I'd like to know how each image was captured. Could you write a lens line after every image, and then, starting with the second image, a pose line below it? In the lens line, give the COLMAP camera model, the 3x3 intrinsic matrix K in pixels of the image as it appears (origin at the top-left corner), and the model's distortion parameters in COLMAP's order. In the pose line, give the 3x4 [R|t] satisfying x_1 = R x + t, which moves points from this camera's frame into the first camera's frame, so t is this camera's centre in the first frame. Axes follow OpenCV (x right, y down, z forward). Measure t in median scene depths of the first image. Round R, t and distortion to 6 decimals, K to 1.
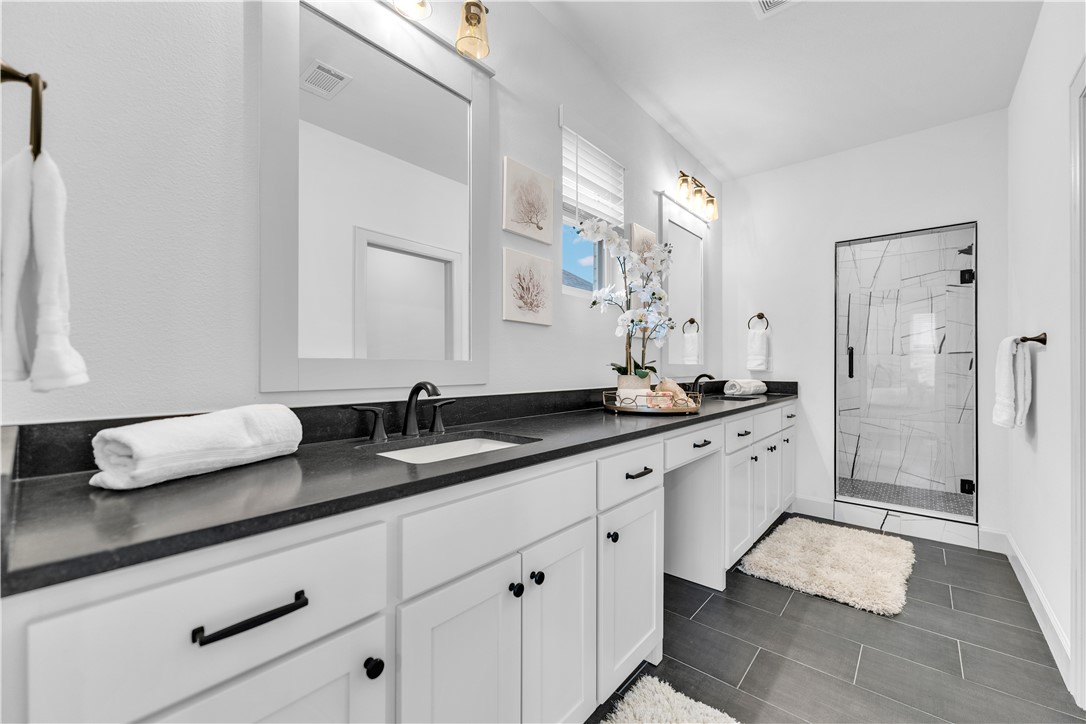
lens RADIAL K [[439.8, 0, 543.0], [0, 439.8, 362.0], [0, 0, 1]] dist [0.002772, 0.000393]
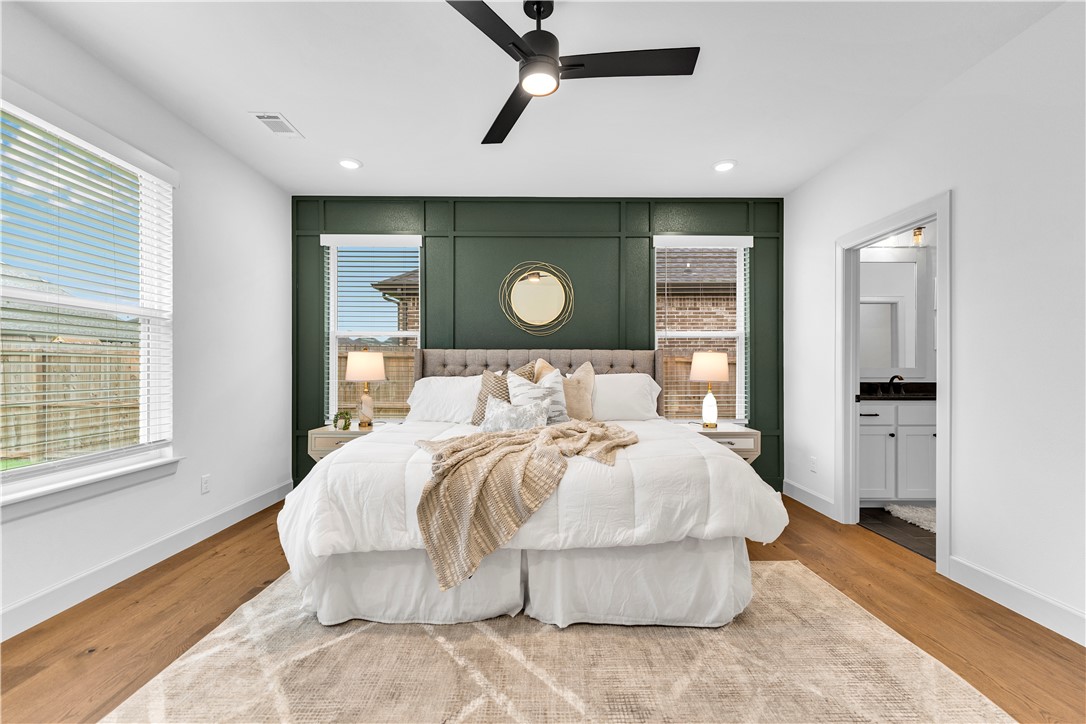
lens RADIAL K [[439.8, 0, 543.0], [0, 439.8, 362.0], [0, 0, 1]] dist [0.002772, 0.000393]
pose [[0.657843, -0.009542, -0.753095, 0.364367], [-0.001931, 0.999895, -0.014356, 0.000959], [0.753153, 0.010898, 0.657756, -2.522062]]
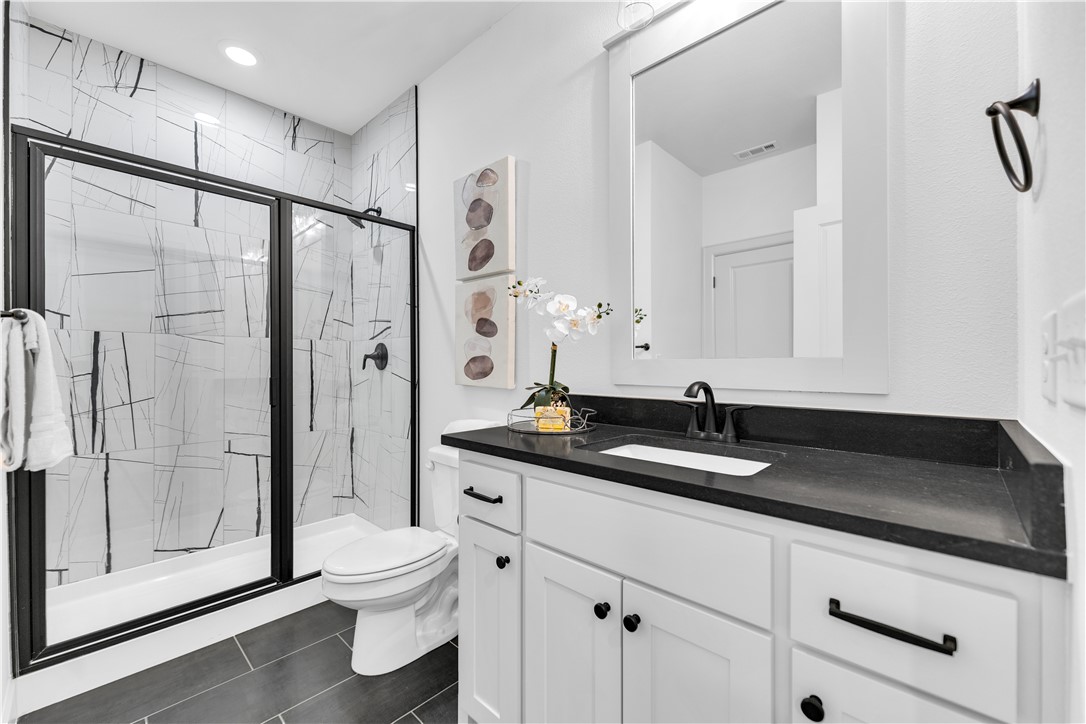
lens RADIAL K [[433.1, 0, 587.1], [0, 433.1, 364.9], [0, 0, 1]] dist [0.000302, 0.000042]
pose [[0.005474, -0.000102, -0.999985, 0.625927], [0.003597, 0.999994, -0.000083, 0.005366], [0.999979, -0.003596, 0.005474, 0.713378]]
